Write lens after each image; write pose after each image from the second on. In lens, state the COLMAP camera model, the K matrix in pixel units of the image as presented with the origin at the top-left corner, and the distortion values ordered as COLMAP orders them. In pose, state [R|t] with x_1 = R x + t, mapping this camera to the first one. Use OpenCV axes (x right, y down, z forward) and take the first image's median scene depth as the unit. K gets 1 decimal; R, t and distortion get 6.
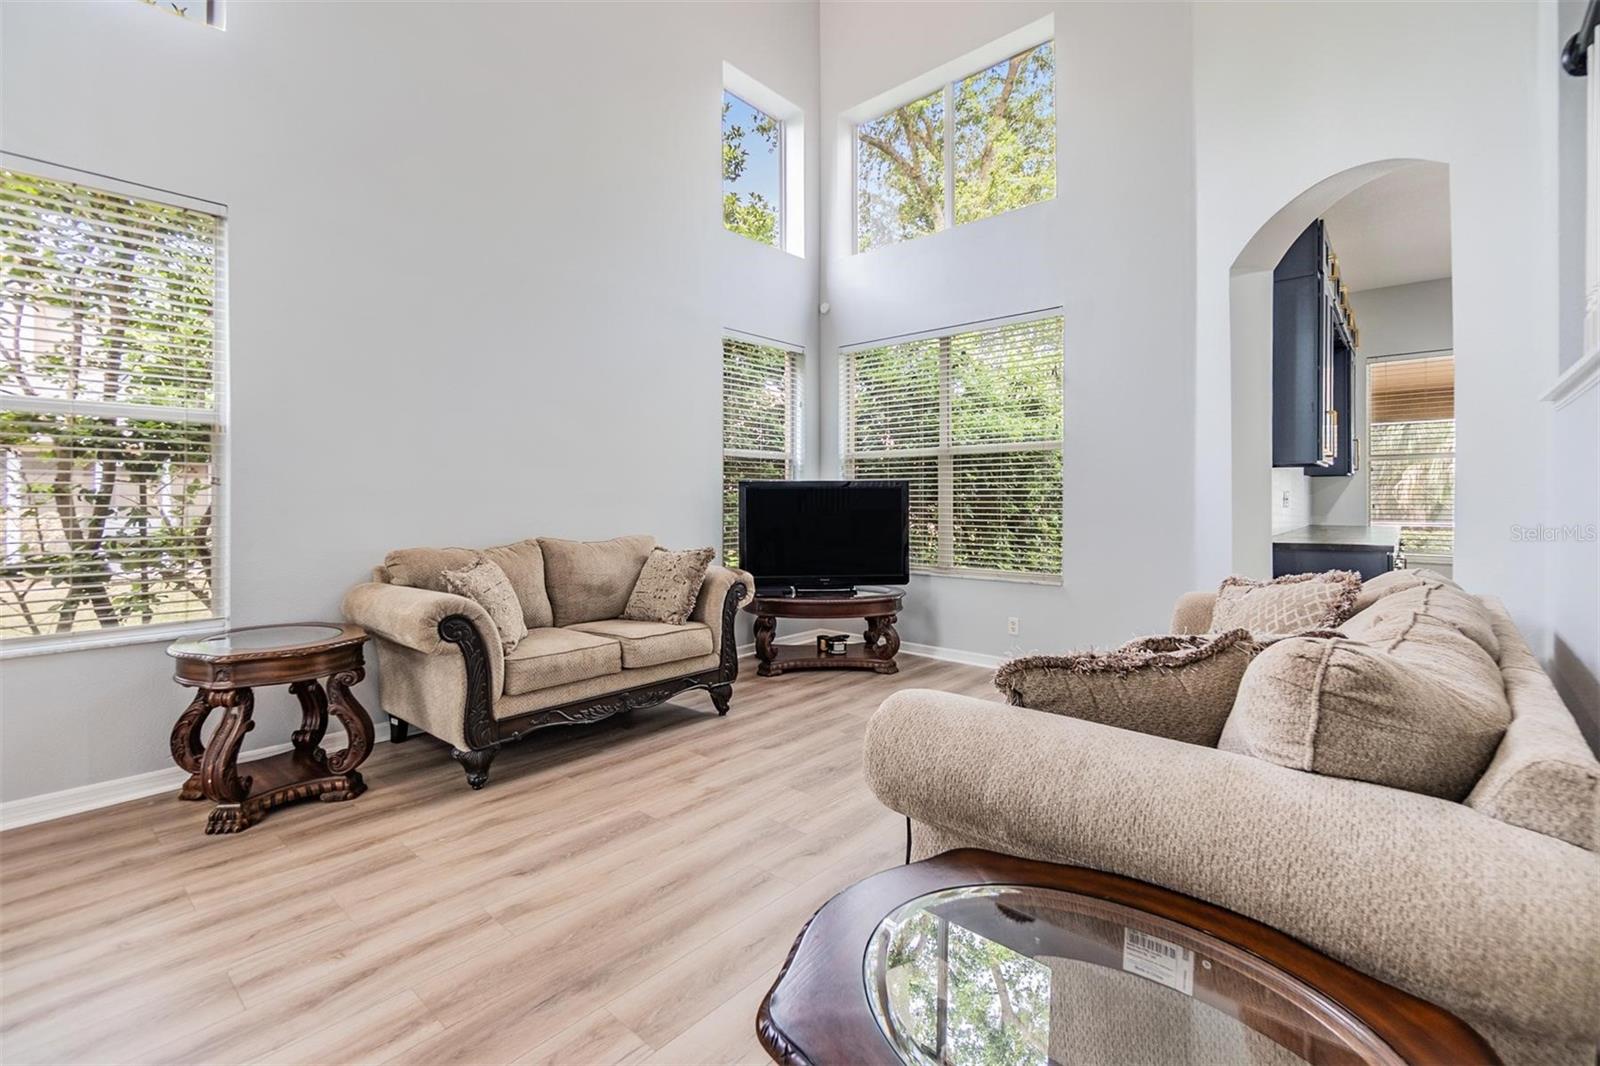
lens RADIAL K [[699.0, 0, 799.4], [0, 699.0, 519.7], [0, 0, 1]] dist [-0.001964, 0.000479]
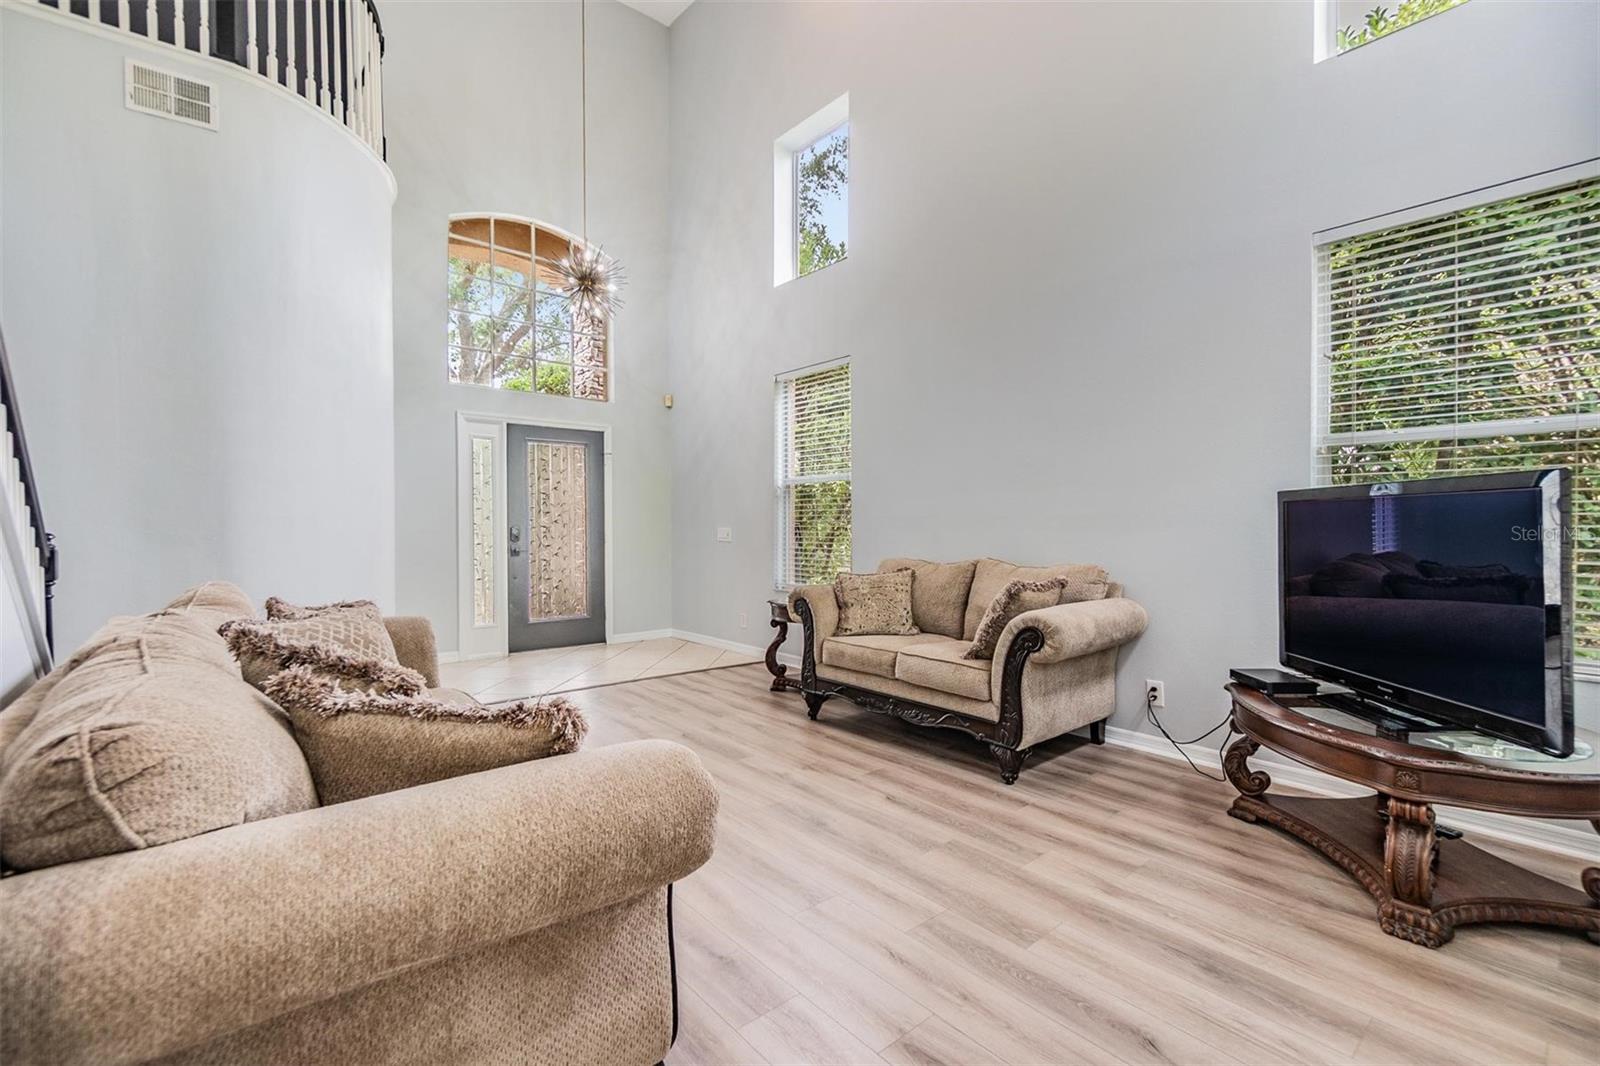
lens RADIAL K [[699.3, 0, 795.1], [0, 699.3, 521.0], [0, 0, 1]] dist [-0.002242, 0.000445]
pose [[-0.155228, -0.007624, -0.987849, 0.961759], [-0.024292, 0.999697, -0.003899, -0.027446], [0.987580, 0.023391, -0.155366, 1.123921]]
